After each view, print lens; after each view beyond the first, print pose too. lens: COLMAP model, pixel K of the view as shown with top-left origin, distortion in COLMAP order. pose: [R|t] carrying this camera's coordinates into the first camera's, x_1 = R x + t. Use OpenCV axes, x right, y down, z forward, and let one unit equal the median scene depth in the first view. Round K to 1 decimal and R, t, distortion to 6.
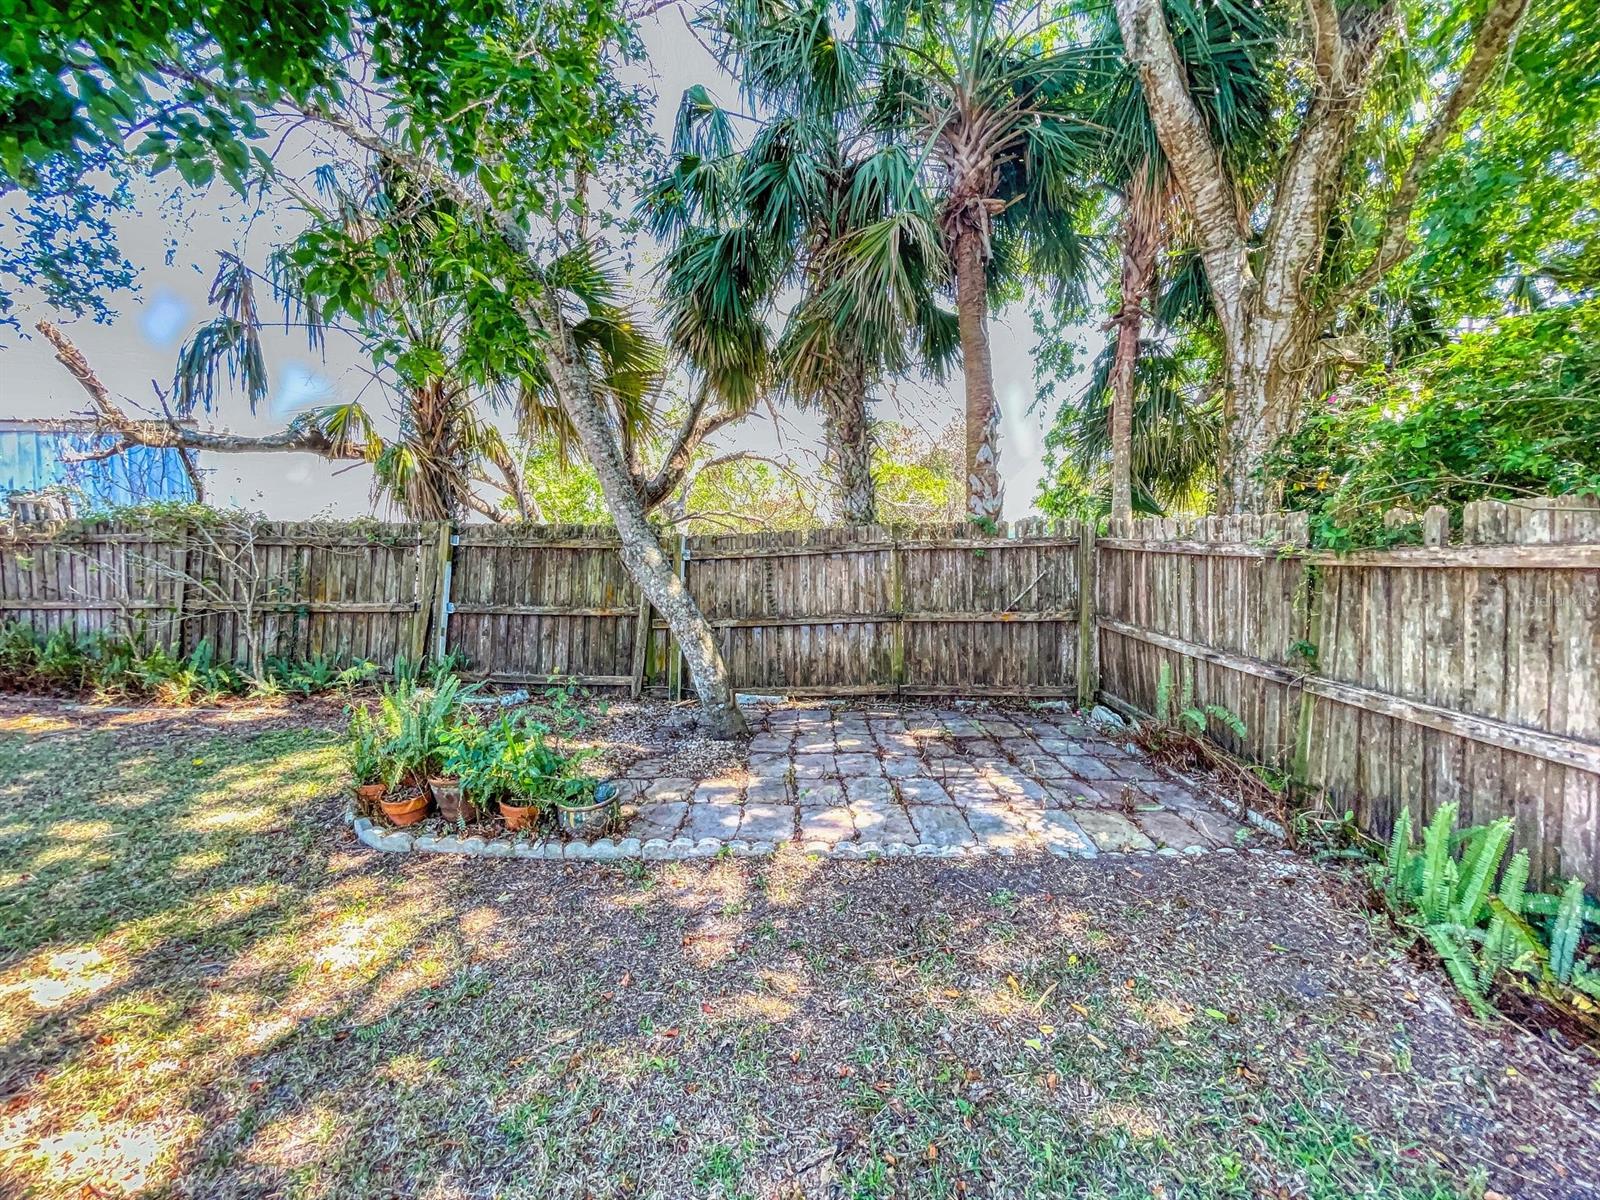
lens RADIAL K [[645.5, 0, 805.0], [0, 645.5, 599.7], [0, 0, 1]] dist [-0.001802, -0.000213]
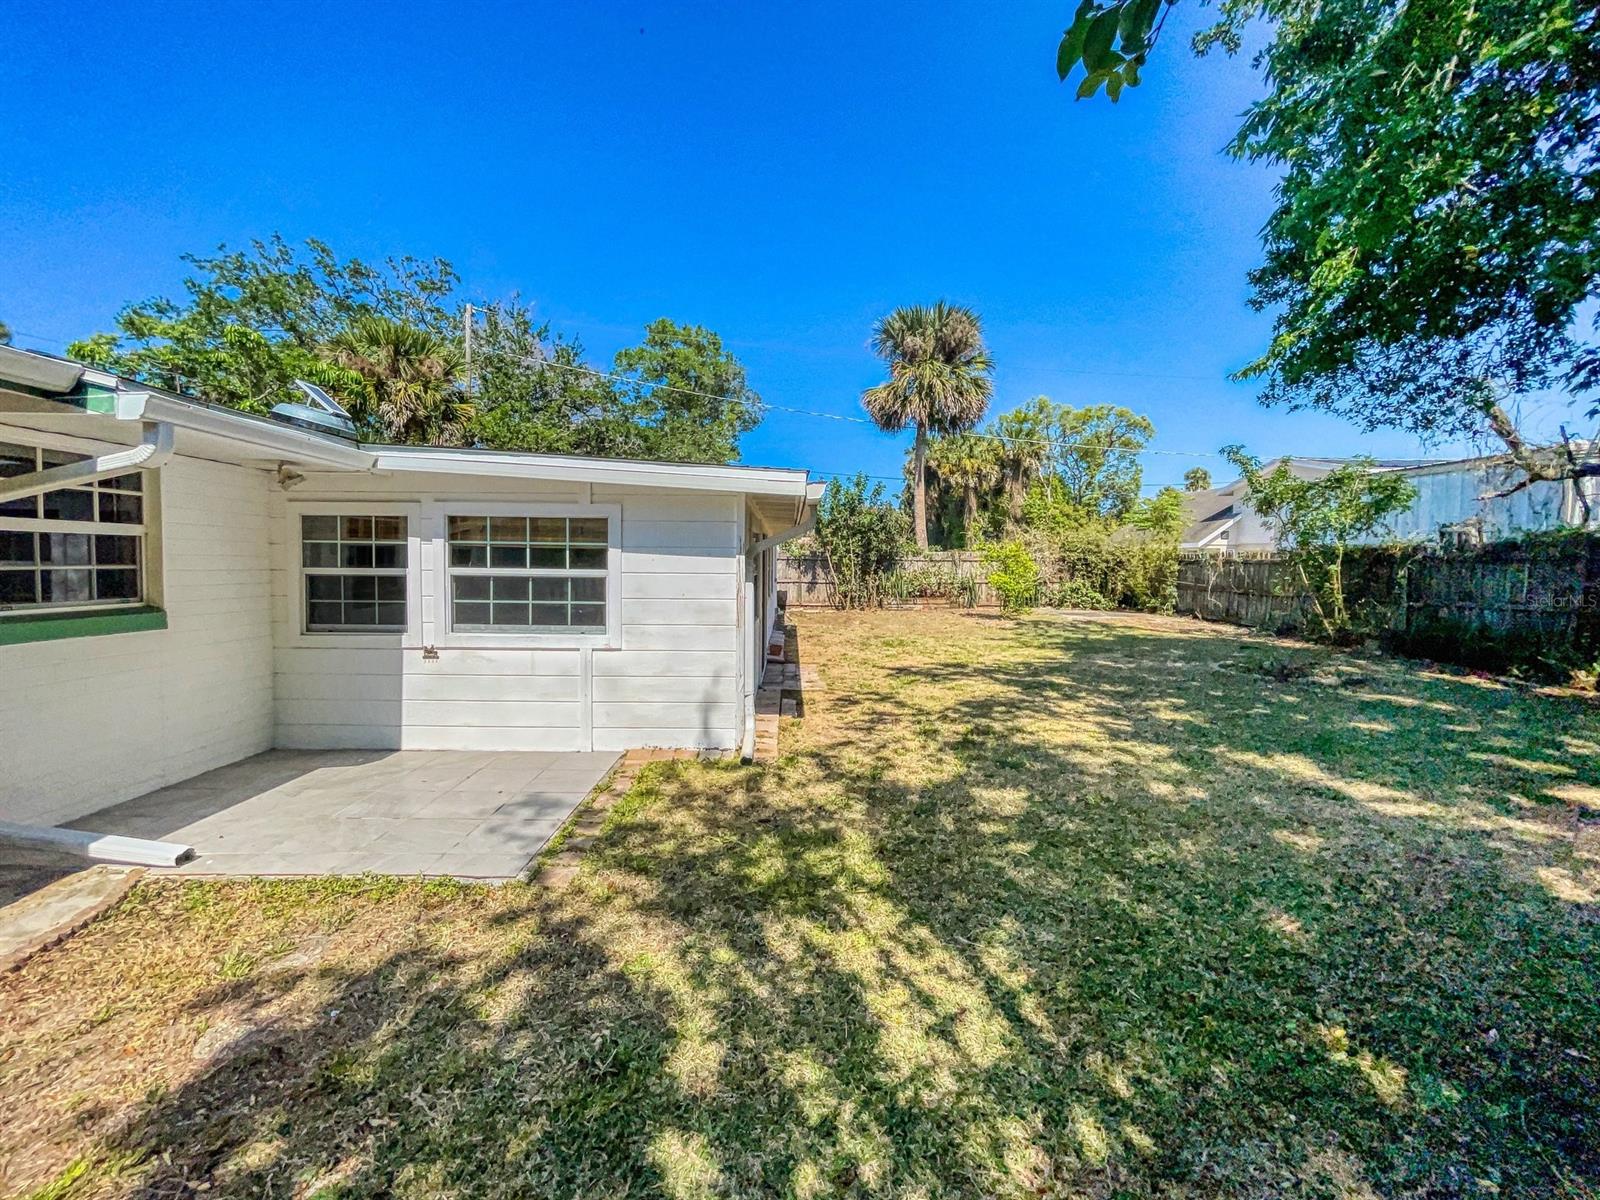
lens RADIAL K [[654.6, 0, 800.3], [0, 654.6, 584.8], [0, 0, 1]] dist [-0.001065, -0.000332]
pose [[0.036974, 0.027629, -0.998934, 0.198489], [-0.068444, 0.997340, 0.025051, 0.029917], [0.996970, 0.067445, 0.038767, -0.505943]]
